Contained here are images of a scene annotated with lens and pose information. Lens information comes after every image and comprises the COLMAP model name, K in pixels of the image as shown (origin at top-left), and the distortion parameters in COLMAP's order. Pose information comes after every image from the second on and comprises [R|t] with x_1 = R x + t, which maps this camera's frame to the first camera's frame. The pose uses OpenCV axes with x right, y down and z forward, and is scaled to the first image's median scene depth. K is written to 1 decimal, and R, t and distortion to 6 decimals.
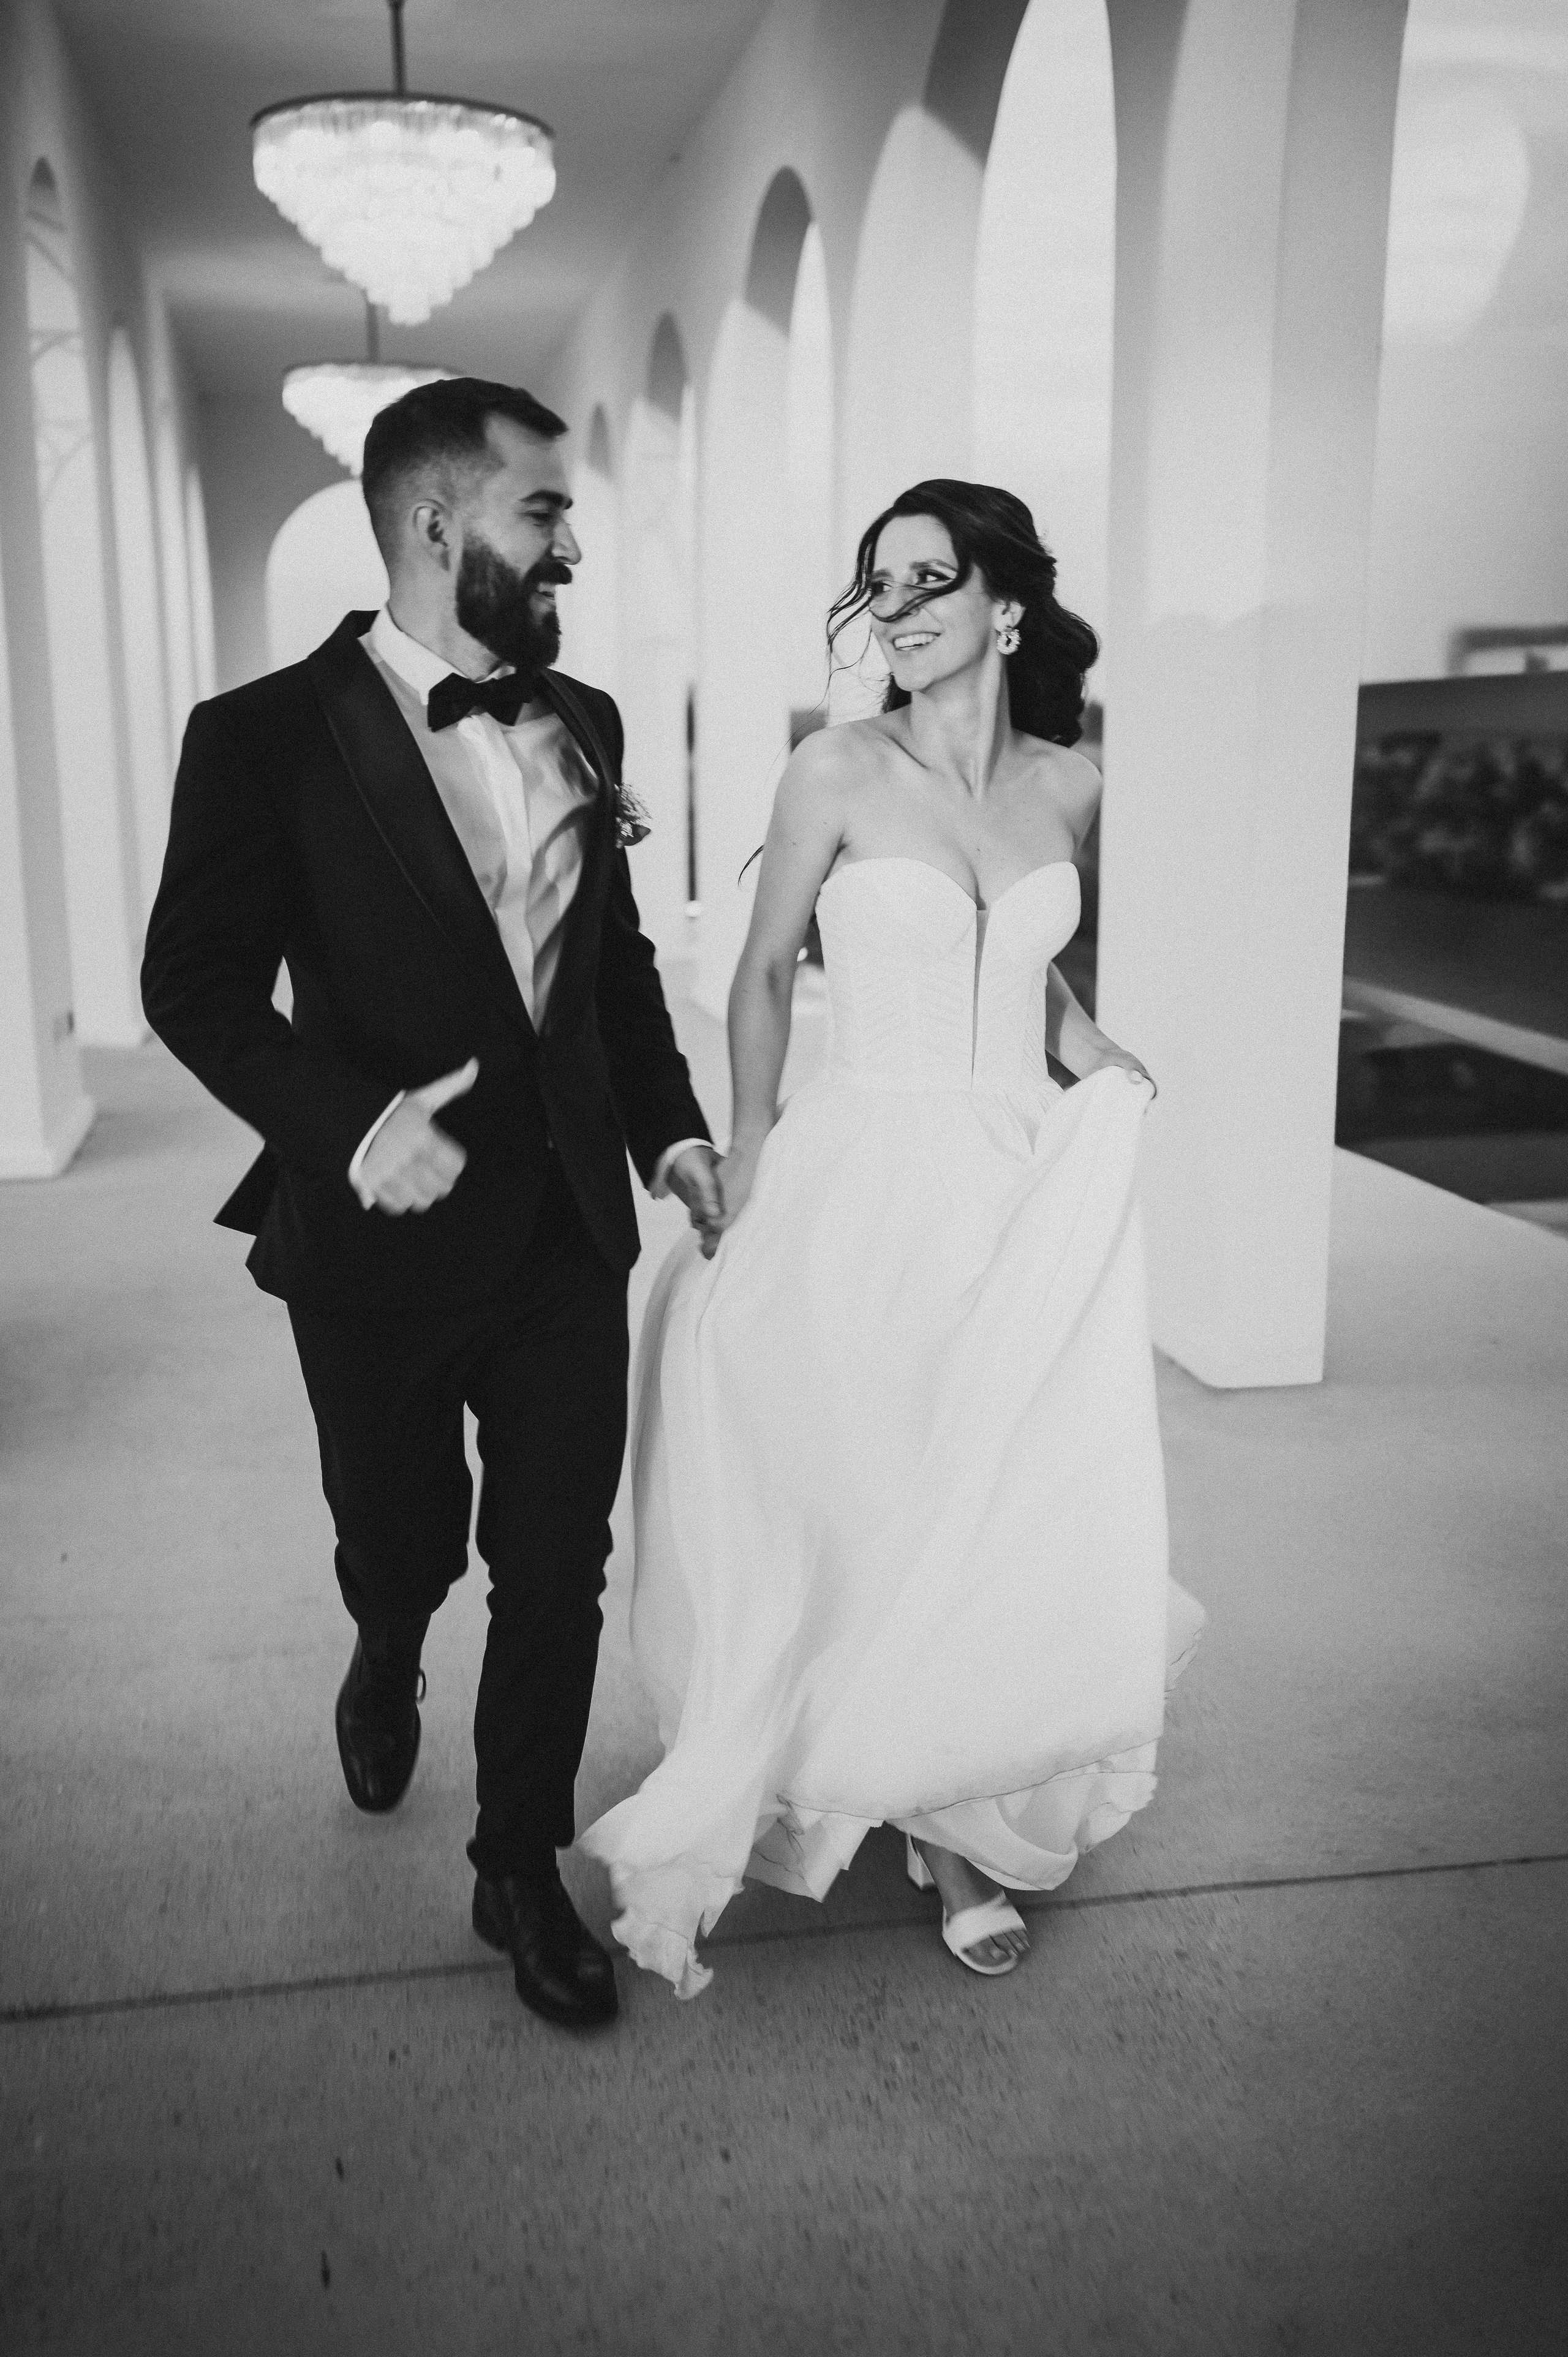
lens RADIAL K [[2341.2, 0, 799.0], [0, 2341.2, 1198.8], [0, 0, 1]] dist [0.001147, 0.000000]
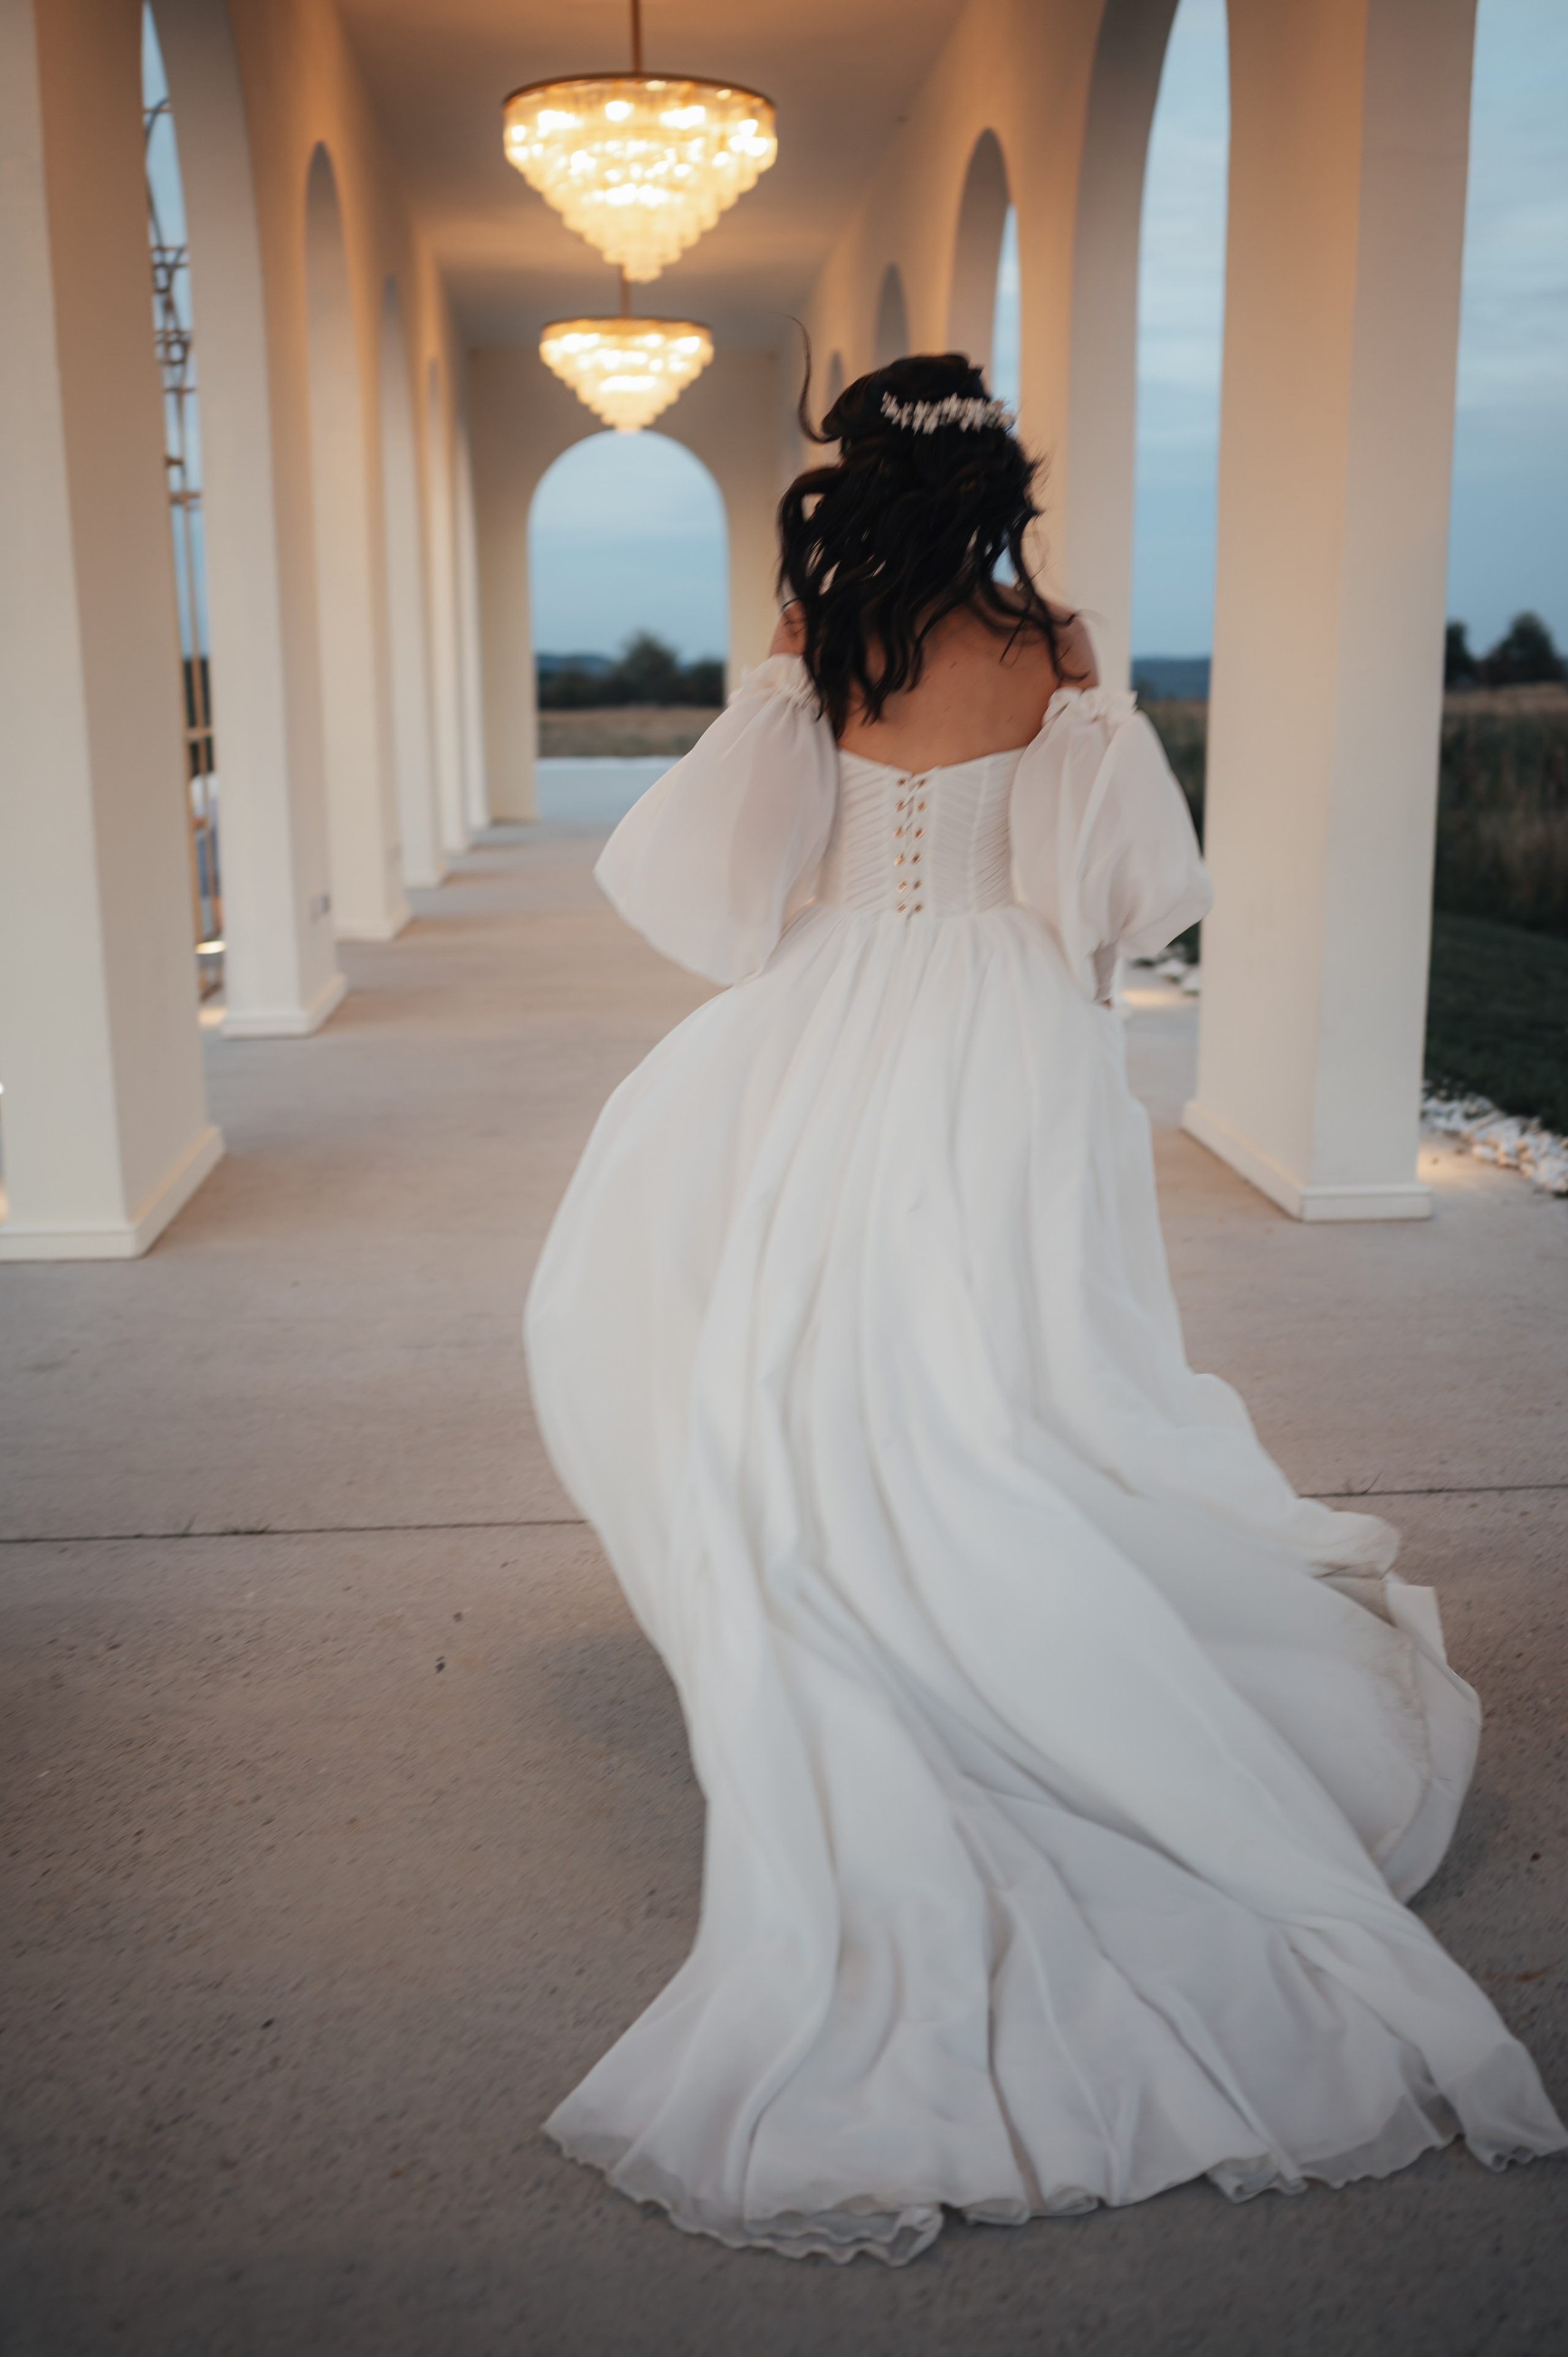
lens RADIAL K [[2341.2, 0, 766.8], [0, 2341.2, 1163.8], [0, 0, 1]] dist [0.001147, 0.000000]
pose [[0.992259, 0.027243, -0.121158, 0.039829], [-0.026569, 0.999621, 0.007177, 0.035404], [0.121308, -0.003903, 0.992607, -0.096699]]
